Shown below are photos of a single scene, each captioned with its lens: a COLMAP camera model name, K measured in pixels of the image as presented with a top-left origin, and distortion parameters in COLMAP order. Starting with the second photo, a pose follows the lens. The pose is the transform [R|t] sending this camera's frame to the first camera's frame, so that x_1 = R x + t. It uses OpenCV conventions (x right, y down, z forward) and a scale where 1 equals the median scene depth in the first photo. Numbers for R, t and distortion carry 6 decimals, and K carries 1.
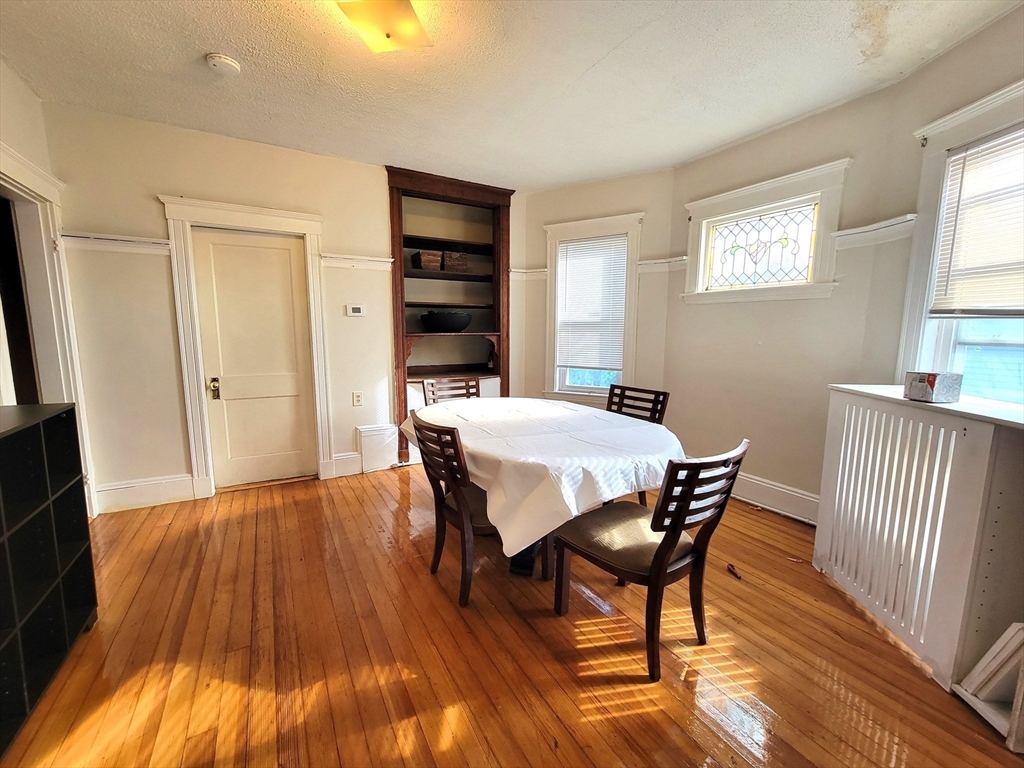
lens RADIAL K [[422.2, 0, 512.0], [0, 422.2, 384.0], [0, 0, 1]] dist [-0.000098, -0.000486]
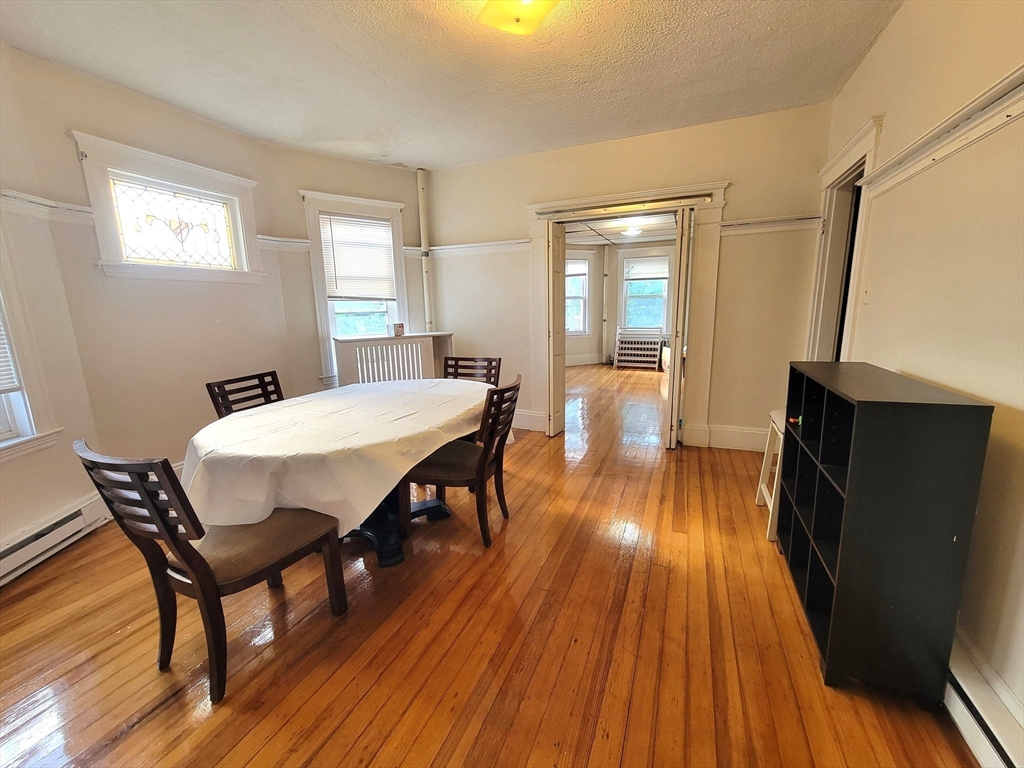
lens RADIAL K [[422.2, 0, 512.0], [0, 422.2, 384.0], [0, 0, 1]] dist [-0.000098, -0.000486]
pose [[-0.603727, -0.129648, 0.786578, -1.013250], [0.130661, 0.957251, 0.258066, -0.176761], [-0.786410, 0.258577, -0.560978, 1.496092]]
